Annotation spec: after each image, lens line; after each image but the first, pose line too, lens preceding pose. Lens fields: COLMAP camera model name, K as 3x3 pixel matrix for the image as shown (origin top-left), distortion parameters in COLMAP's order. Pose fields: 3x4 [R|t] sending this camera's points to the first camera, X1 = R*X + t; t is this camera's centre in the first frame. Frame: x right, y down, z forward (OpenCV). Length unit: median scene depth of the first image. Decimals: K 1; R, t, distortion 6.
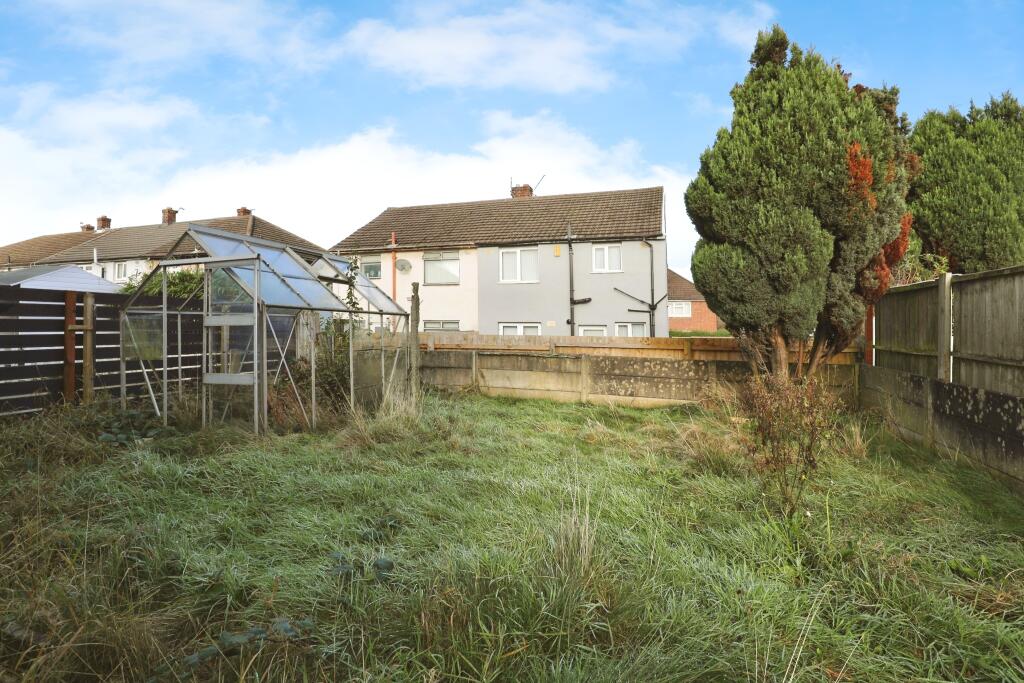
lens RADIAL K [[508.5, 0, 510.7], [0, 508.5, 321.9], [0, 0, 1]] dist [0.022155, 0.000343]
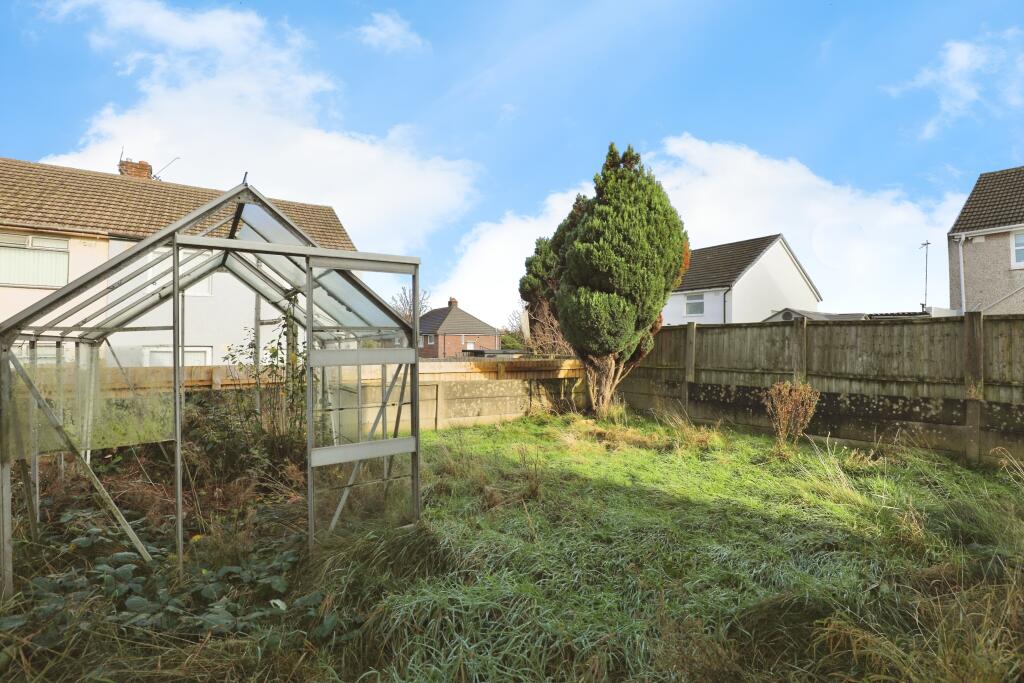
lens RADIAL K [[496.5, 0, 517.6], [0, 496.5, 340.5], [0, 0, 1]] dist [-0.000746, 0.000357]
pose [[0.601403, 0.001034, 0.798945, -0.806325], [-0.003466, 0.999993, 0.001315, -0.027303], [-0.798938, -0.003560, 0.601403, 0.403792]]
